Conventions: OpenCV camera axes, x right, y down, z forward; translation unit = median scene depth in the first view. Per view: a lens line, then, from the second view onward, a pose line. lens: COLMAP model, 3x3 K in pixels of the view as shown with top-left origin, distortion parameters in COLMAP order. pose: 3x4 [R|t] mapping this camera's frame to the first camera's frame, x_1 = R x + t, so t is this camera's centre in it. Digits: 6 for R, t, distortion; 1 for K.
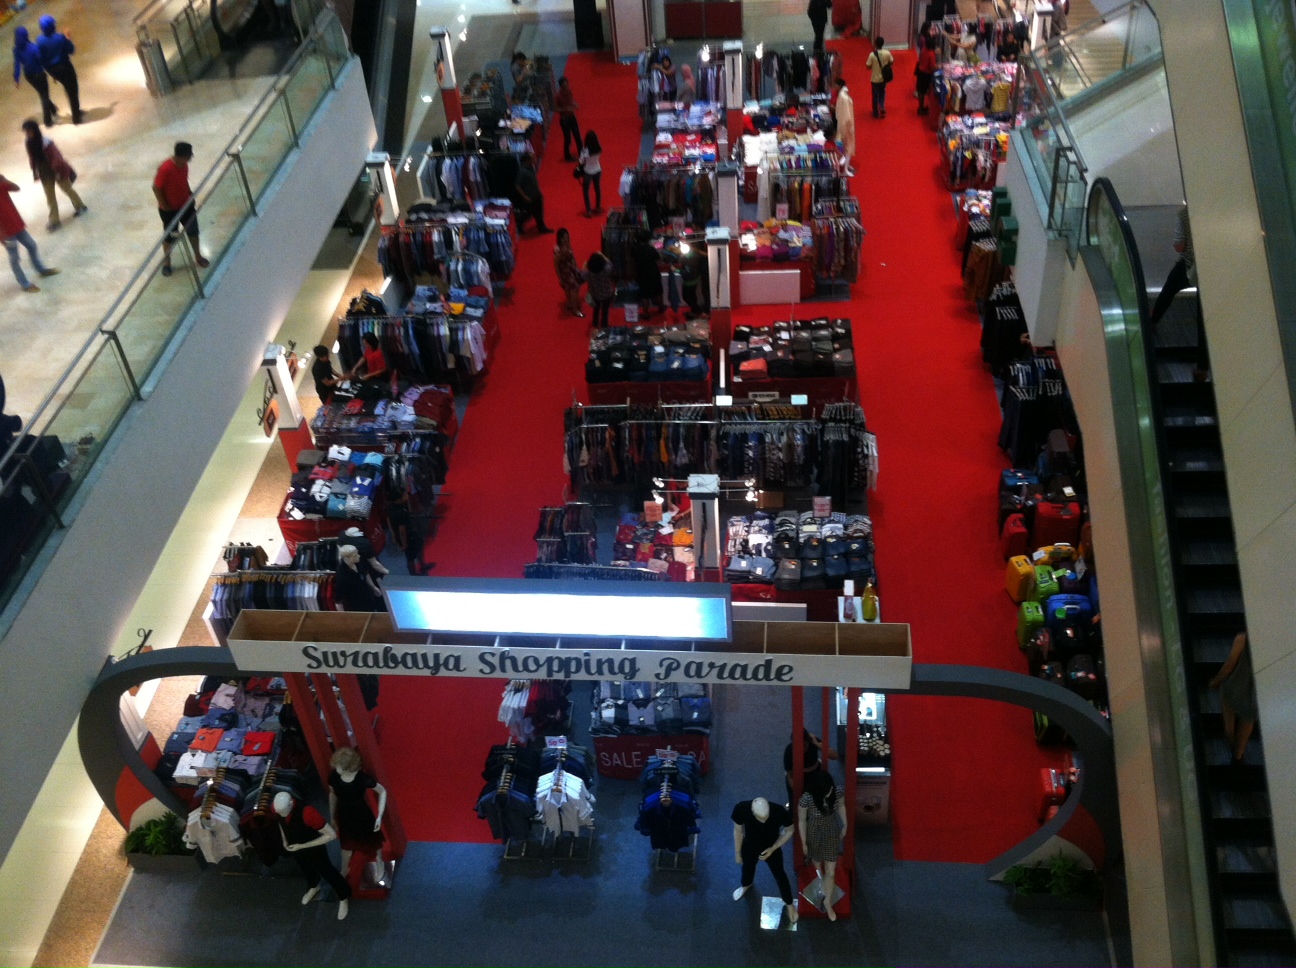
lens RADIAL K [[1299.5, 0, 649.6], [0, 1299.5, 485.4], [0, 0, 1]] dist [0.024828, 0.000000]
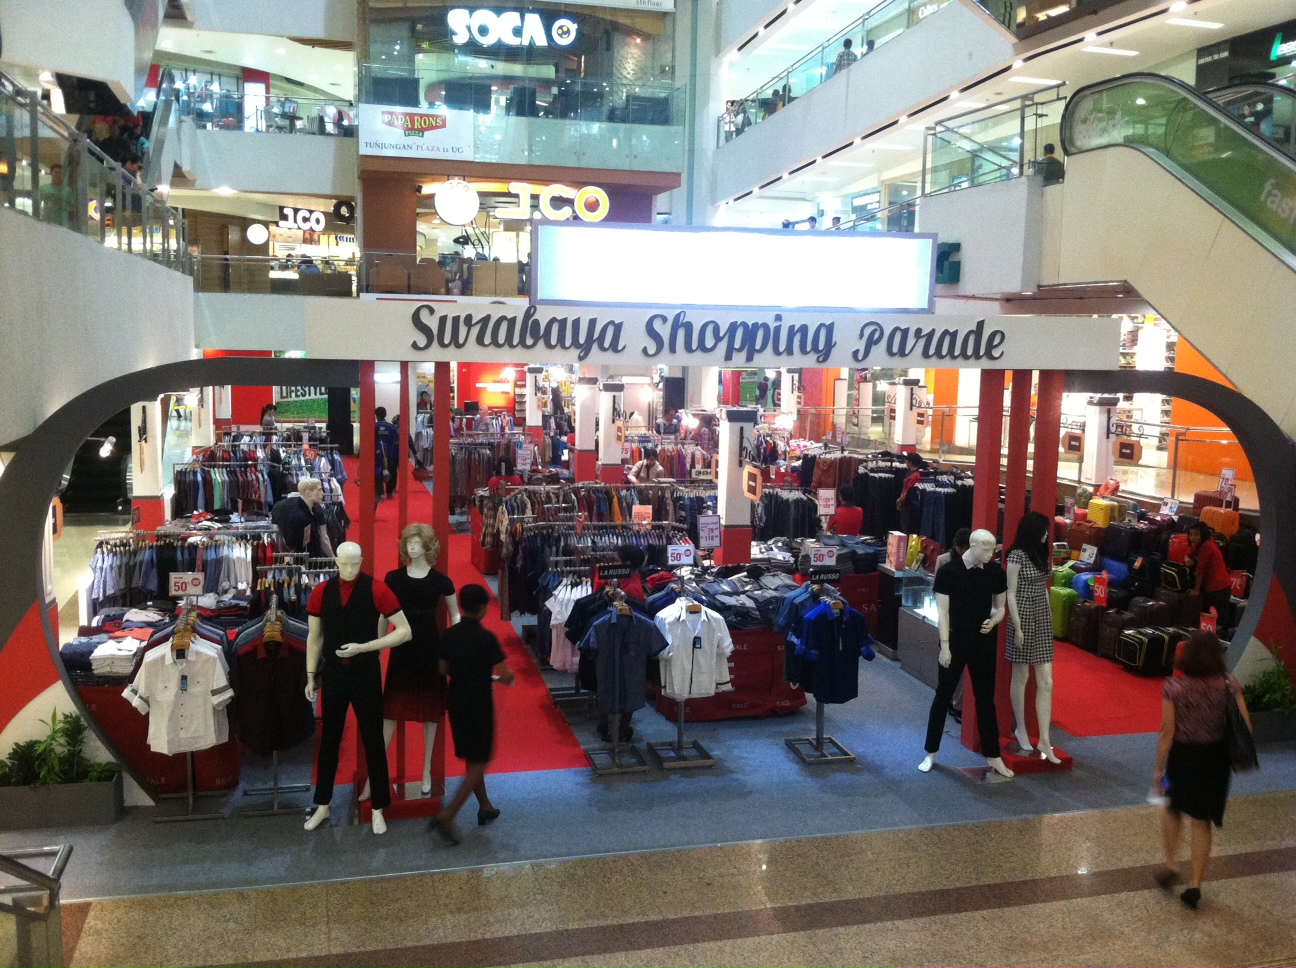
lens RADIAL K [[1299.5, 0, 647.2], [0, 1299.5, 483.1], [0, 0, 1]] dist [0.024828, 0.000000]
pose [[0.939712, 0.059595, 0.336734, -0.386250], [0.141362, 0.828928, -0.541199, 0.632252], [-0.311381, 0.556172, 0.770529, 0.434388]]
